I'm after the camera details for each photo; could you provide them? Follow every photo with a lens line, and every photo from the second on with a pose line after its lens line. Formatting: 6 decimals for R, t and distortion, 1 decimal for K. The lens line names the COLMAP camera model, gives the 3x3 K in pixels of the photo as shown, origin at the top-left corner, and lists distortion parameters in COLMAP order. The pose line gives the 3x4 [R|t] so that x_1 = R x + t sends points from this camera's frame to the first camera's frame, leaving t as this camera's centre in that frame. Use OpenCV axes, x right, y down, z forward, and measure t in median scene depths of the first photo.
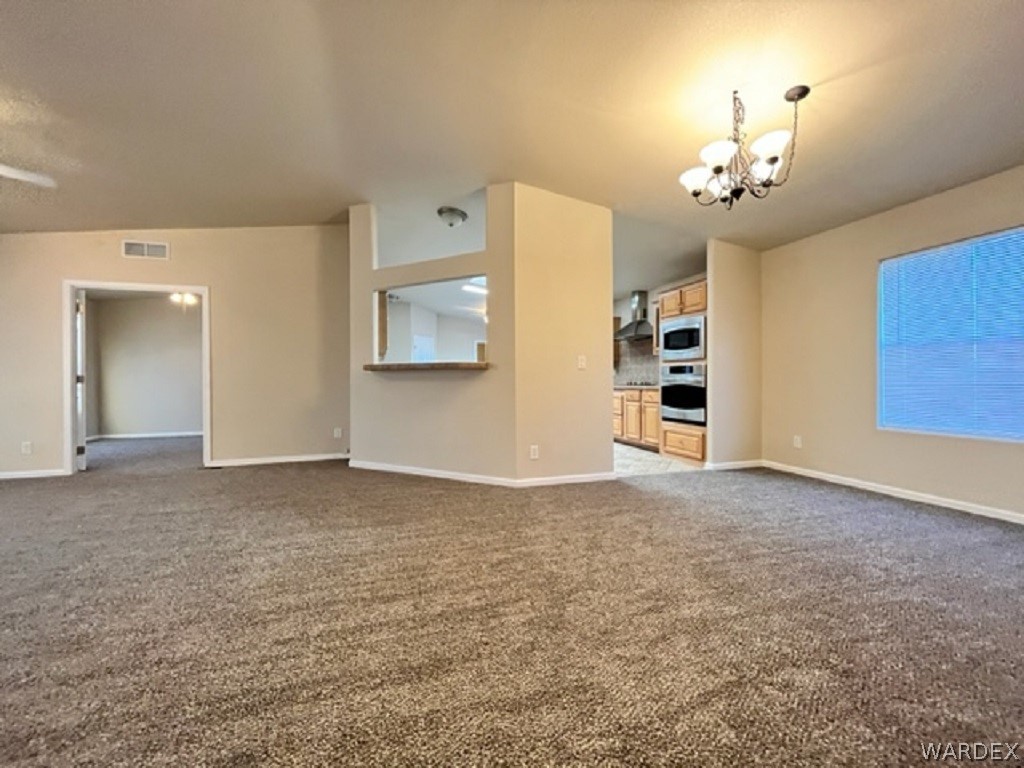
lens RADIAL K [[413.0, 0, 511.9], [0, 413.0, 383.0], [0, 0, 1]] dist [-0.003273, -0.000166]
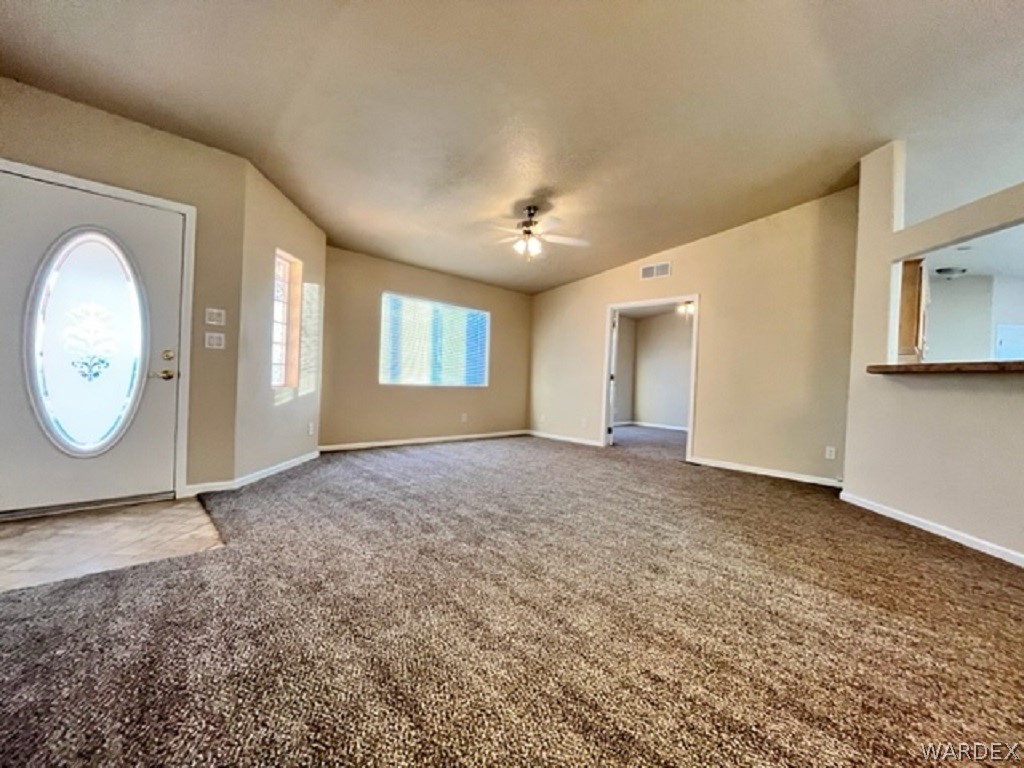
lens RADIAL K [[413.0, 0, 511.6], [0, 413.0, 382.6], [0, 0, 1]] dist [-0.003273, -0.000166]
pose [[0.434468, 0.032357, -0.900106, 0.040321], [-0.048225, 0.998757, 0.012625, 0.011629], [0.899395, 0.037923, 0.435488, 0.198067]]
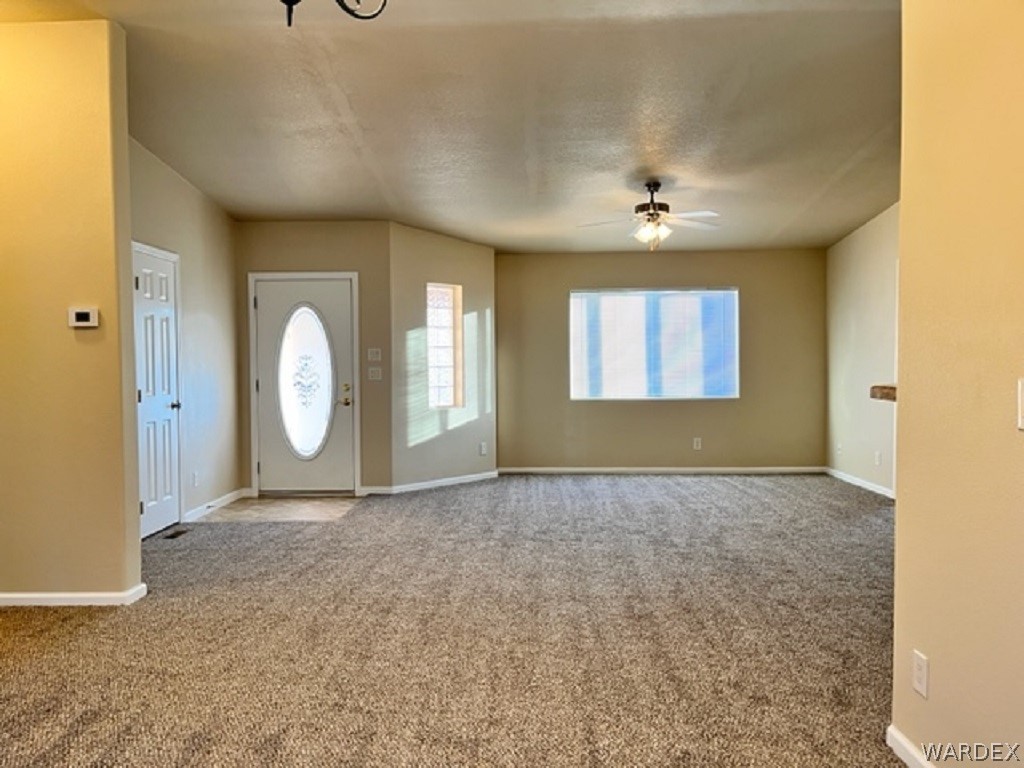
lens RADIAL K [[771.1, 0, 511.7], [0, 771.1, 382.3], [0, 0, 1]] dist [0.056870, -0.066148]
pose [[-0.316385, 0.042624, -0.947673, 1.095624], [0.005759, 0.999058, 0.043013, -0.139676], [0.948613, 0.008151, -0.316332, 1.305814]]
